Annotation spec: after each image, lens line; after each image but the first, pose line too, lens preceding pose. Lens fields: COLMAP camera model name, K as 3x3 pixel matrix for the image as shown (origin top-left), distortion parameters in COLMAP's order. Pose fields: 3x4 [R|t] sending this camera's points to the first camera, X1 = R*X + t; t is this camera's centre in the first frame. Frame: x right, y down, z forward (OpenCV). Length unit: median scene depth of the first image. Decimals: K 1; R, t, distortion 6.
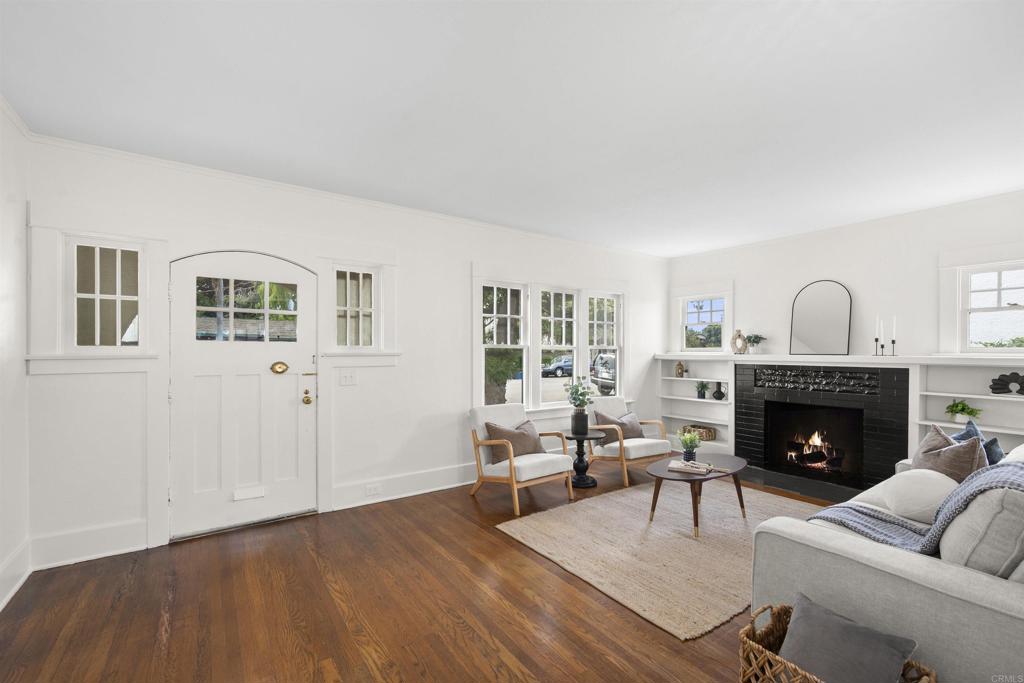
lens RADIAL K [[432.2, 0, 509.1], [0, 432.2, 350.7], [0, 0, 1]] dist [0.000677, 0.000035]
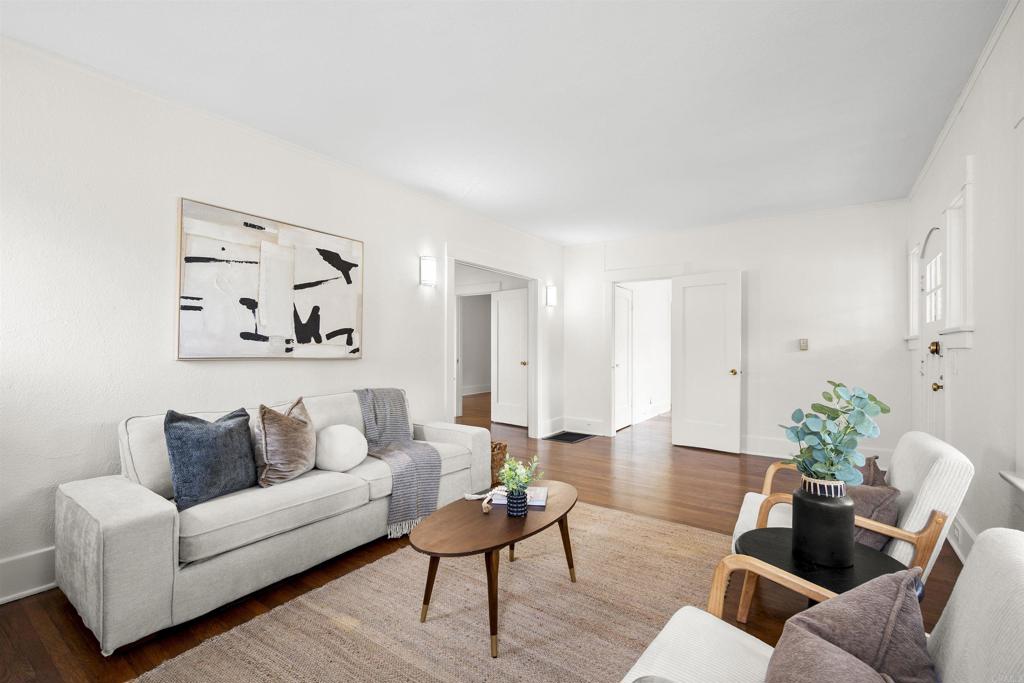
lens RADIAL K [[456.8, 0, 512.0], [0, 456.8, 341.5], [0, 0, 1]] dist [-0.000623, -0.000066]
pose [[-0.940354, -0.010807, -0.340026, 0.480877], [-0.007073, 0.999900, -0.012218, 0.029361], [0.340124, -0.009084, -0.940337, 1.193064]]
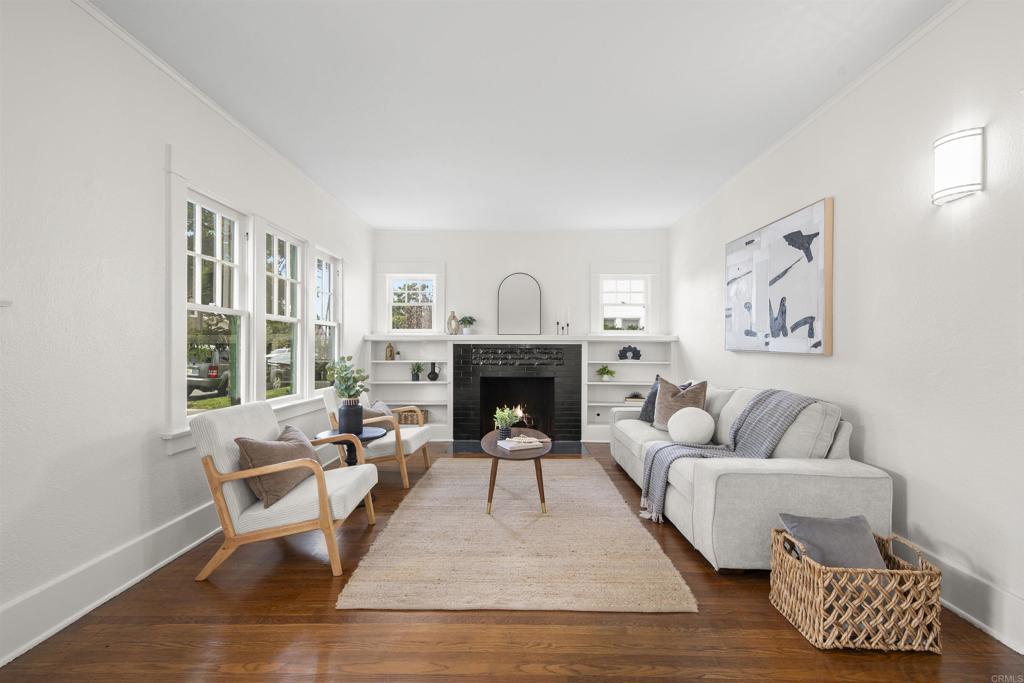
lens RADIAL K [[429.5, 0, 511.6], [0, 429.5, 344.5], [0, 0, 1]] dist [0.000432, 0.000021]
pose [[0.586736, 0.003546, 0.809770, -0.254192], [-0.001704, 0.999994, -0.003144, 0.040246], [-0.809776, 0.000465, 0.586739, 0.334568]]
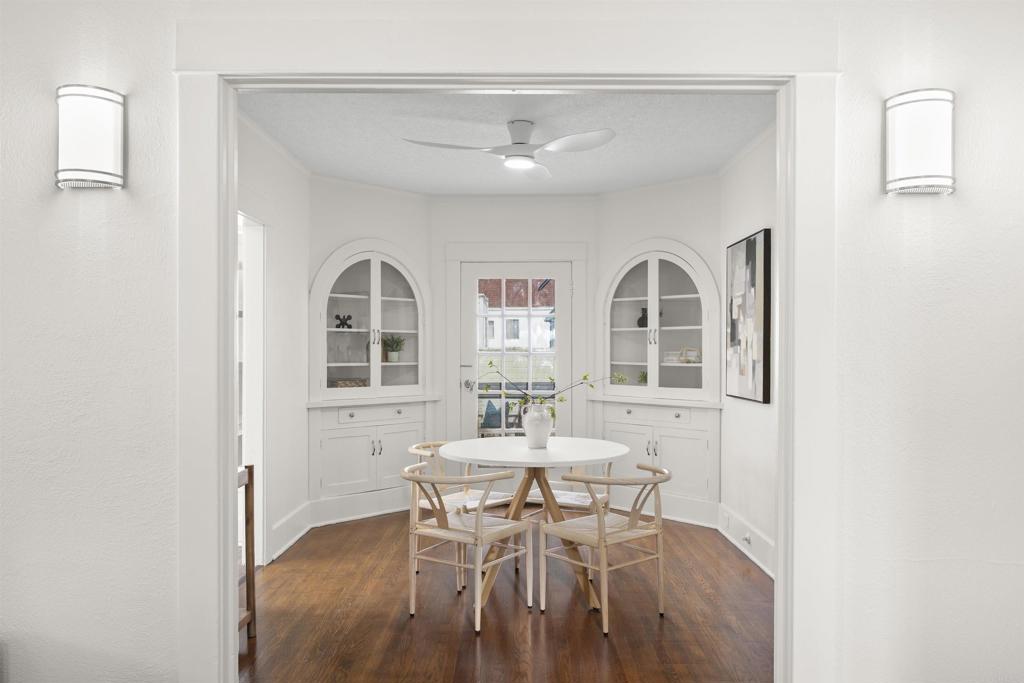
lens RADIAL K [[740.0, 0, 511.7], [0, 740.0, 353.6], [0, 0, 1]] dist [-0.001513, -0.000101]
pose [[-0.818545, -0.004181, 0.574427, -0.151800], [-0.001084, 0.999983, 0.005732, -0.000361], [-0.574441, 0.004069, -0.818536, 0.451306]]
